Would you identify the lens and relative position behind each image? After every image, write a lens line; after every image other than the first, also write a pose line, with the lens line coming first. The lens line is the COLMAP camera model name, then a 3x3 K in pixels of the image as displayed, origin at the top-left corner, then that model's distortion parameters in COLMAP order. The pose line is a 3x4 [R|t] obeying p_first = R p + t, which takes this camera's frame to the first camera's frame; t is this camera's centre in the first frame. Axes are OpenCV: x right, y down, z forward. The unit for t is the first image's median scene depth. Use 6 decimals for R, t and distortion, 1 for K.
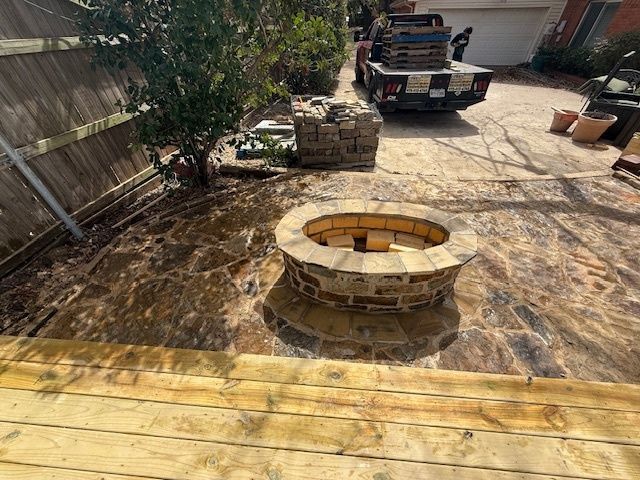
lens RADIAL K [[254.0, 0, 320.0], [0, 254.0, 240.0], [0, 0, 1]] dist [-0.000125, 0.000250]
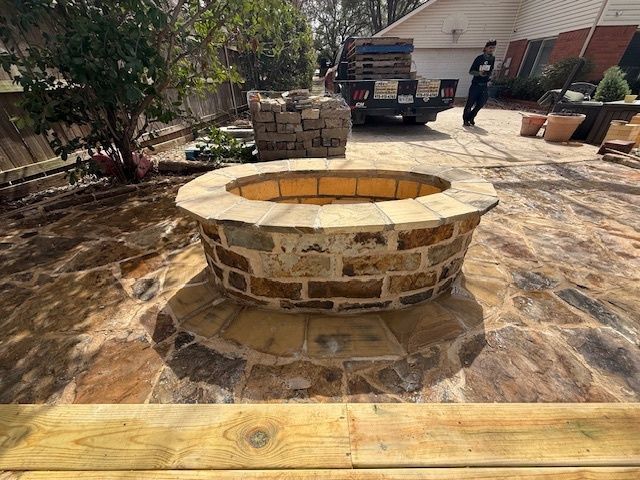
lens RADIAL K [[254.0, 0, 320.0], [0, 254.0, 240.0], [0, 0, 1]] dist [-0.000125, 0.000250]
pose [[0.996461, -0.038064, 0.074949, 0.111963], [0.048429, 0.988719, -0.141737, 0.193841], [-0.068708, 0.144865, 0.987063, 0.374935]]
